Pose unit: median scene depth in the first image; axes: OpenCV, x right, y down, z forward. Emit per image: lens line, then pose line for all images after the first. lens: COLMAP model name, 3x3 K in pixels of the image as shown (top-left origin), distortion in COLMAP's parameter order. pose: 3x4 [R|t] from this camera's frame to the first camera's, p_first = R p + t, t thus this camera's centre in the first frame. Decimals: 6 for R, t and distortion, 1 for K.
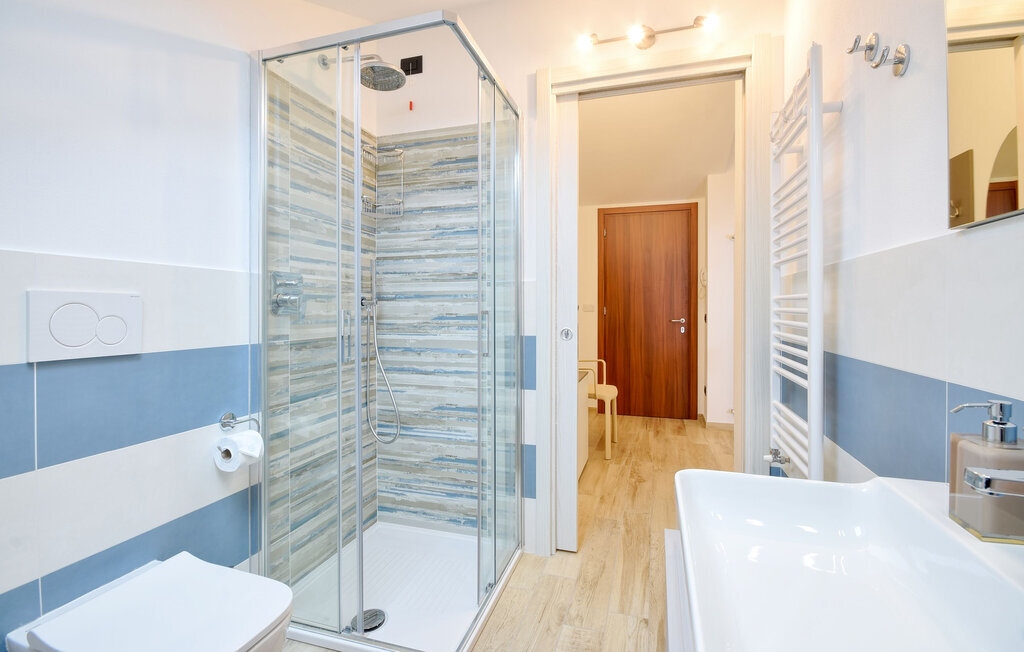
lens RADIAL K [[452.6, 0, 510.1], [0, 452.6, 313.6], [0, 0, 1]] dist [0.000509, -0.009515]
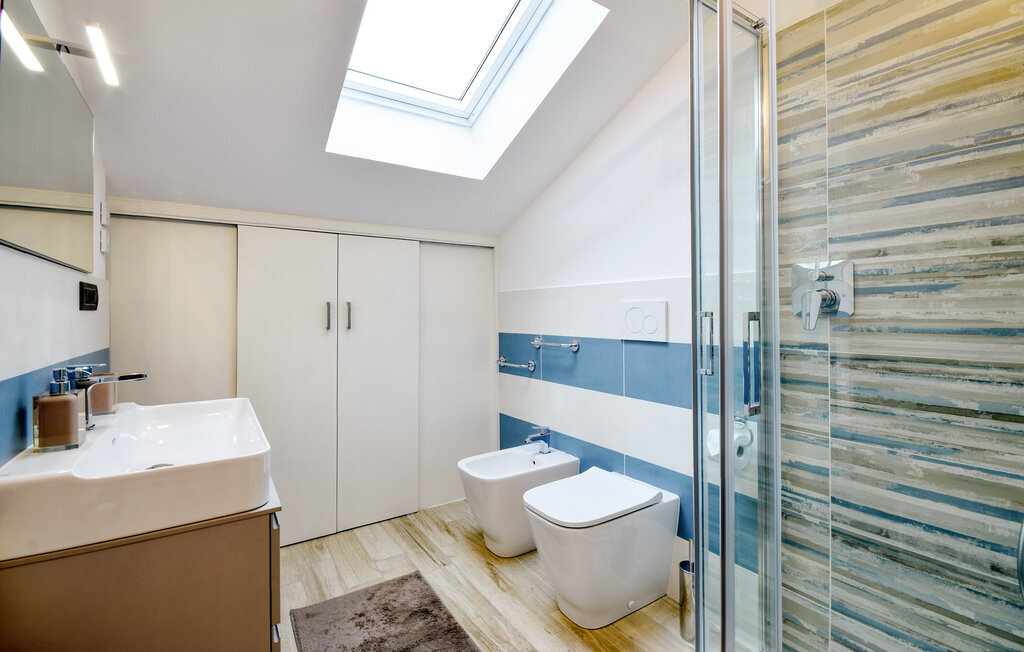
lens RADIAL K [[452.6, 0, 510.1], [0, 452.6, 313.6], [0, 0, 1]] dist [0.000509, -0.009515]
pose [[-0.628312, 0.004747, -0.777947, 0.420744], [-0.001604, 0.999971, 0.007398, -0.008417], [0.777960, 0.005896, -0.628286, 1.049031]]
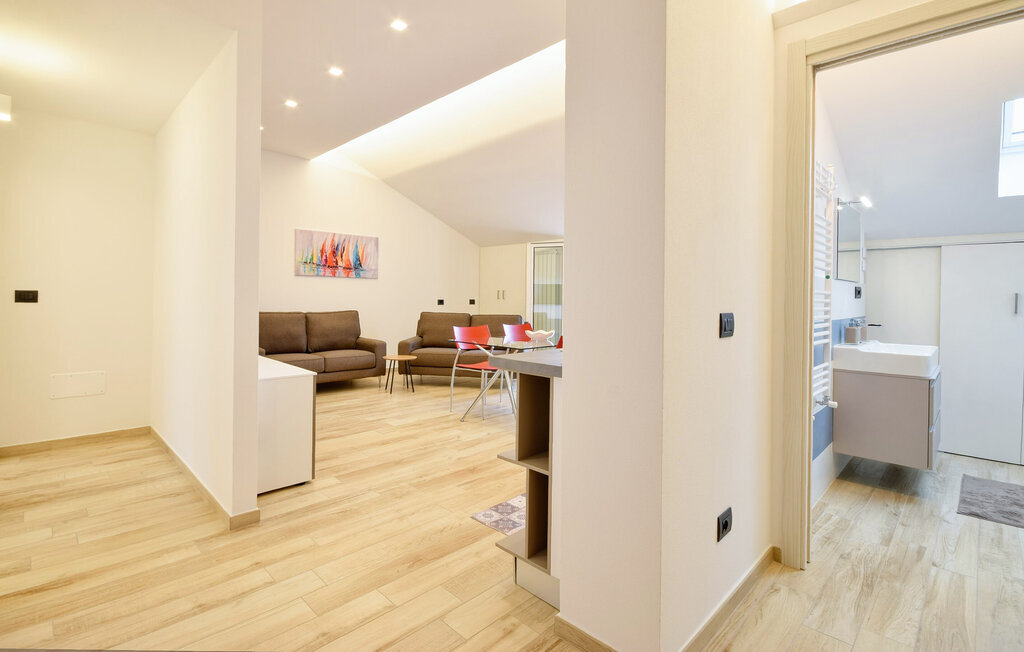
lens RADIAL K [[467.7, 0, 485.7], [0, 467.7, 293.4], [0, 0, 1]] dist [0.000028, -0.011390]
pose [[-0.875054, -0.003407, 0.484014, 0.688446], [-0.005355, 0.999982, -0.002643, -0.015151], [-0.483996, -0.004905, -0.875056, 2.406353]]
